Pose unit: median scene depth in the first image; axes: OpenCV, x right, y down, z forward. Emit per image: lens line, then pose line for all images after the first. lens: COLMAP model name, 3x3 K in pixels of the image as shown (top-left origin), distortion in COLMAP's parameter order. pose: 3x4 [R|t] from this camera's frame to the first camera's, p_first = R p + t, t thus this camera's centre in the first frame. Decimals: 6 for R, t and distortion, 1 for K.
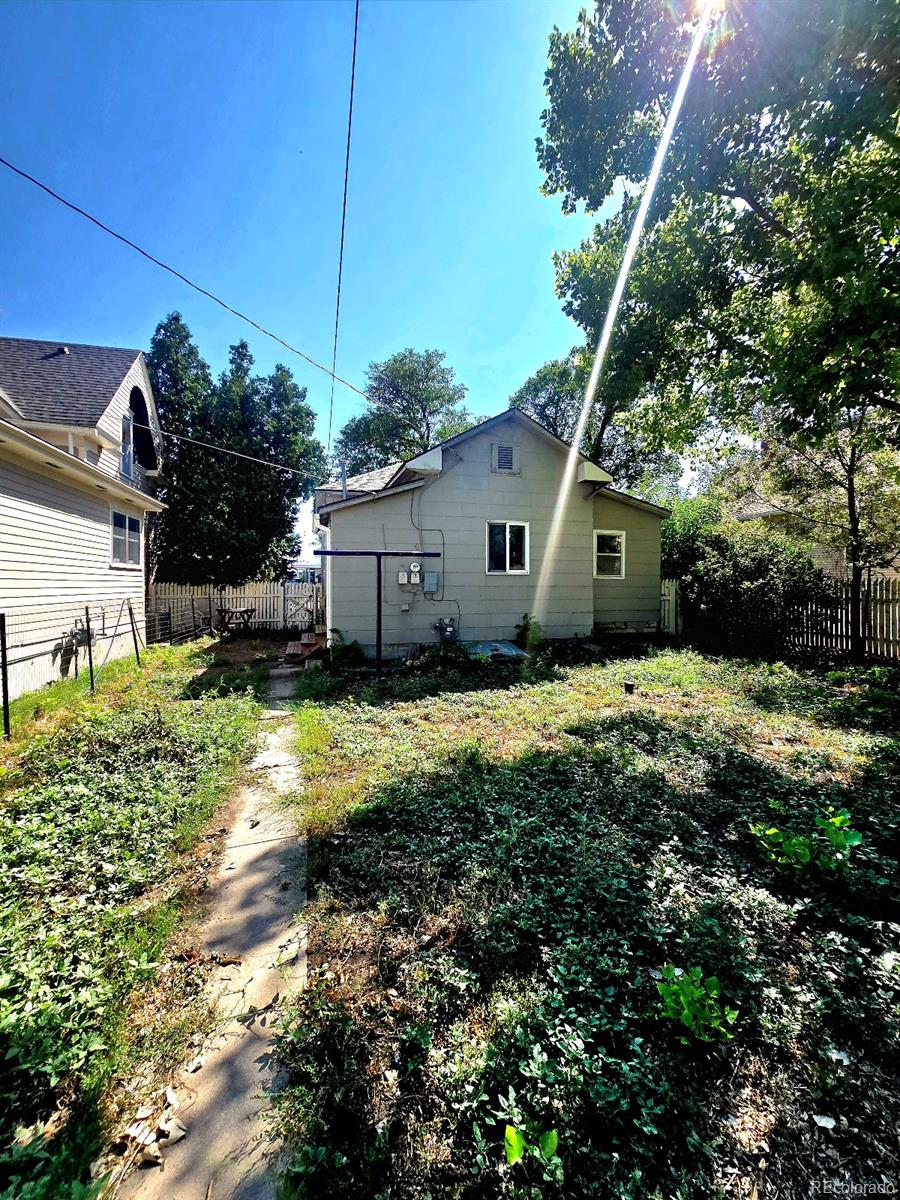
lens RADIAL K [[482.6, 0, 449.2], [0, 482.6, 594.9], [0, 0, 1]] dist [0.000065, 0.000073]
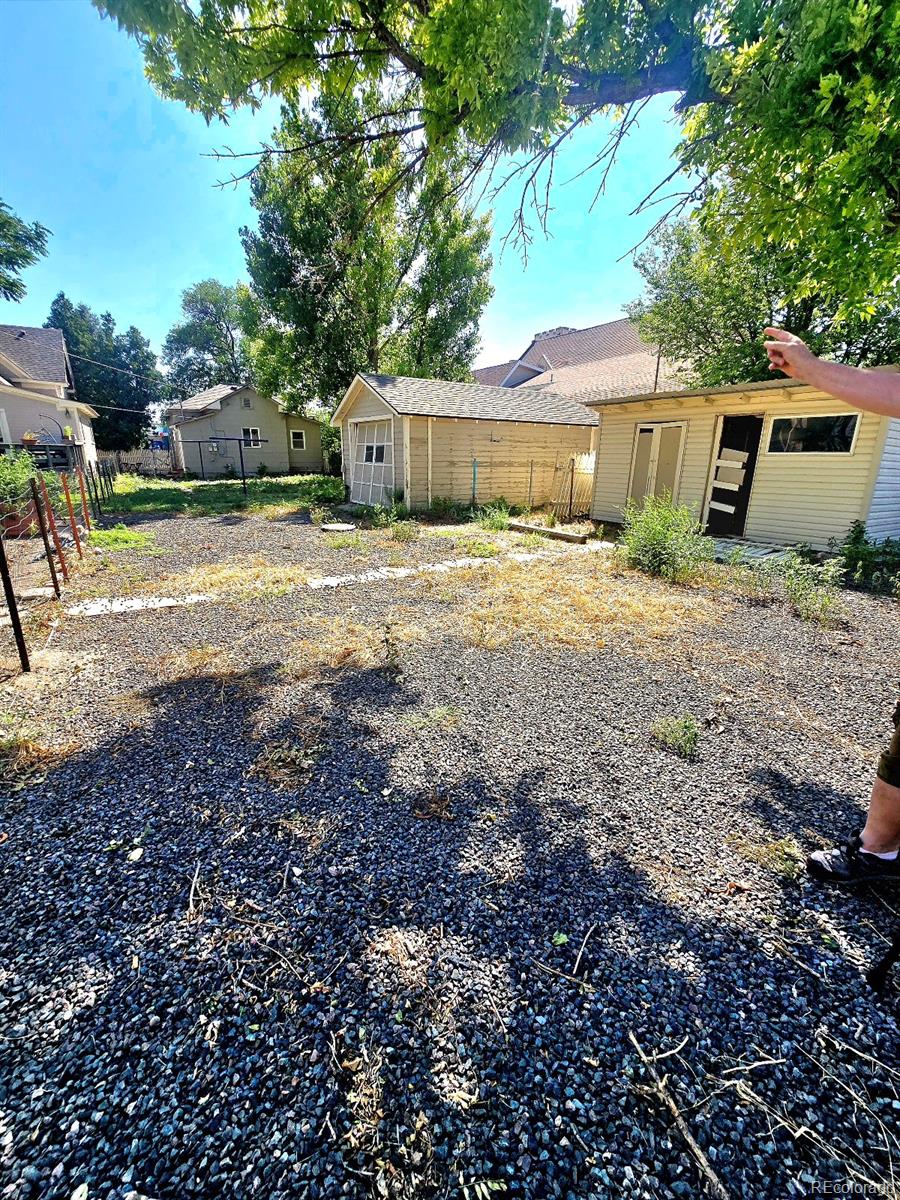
lens RADIAL K [[482.6, 0, 449.2], [0, 482.6, 594.9], [0, 0, 1]] dist [0.000065, 0.000073]
pose [[0.960009, -0.066078, 0.272061, 0.257152], [-0.007299, 0.965511, 0.260261, 0.027933], [-0.279876, -0.251839, 0.926416, -1.358932]]
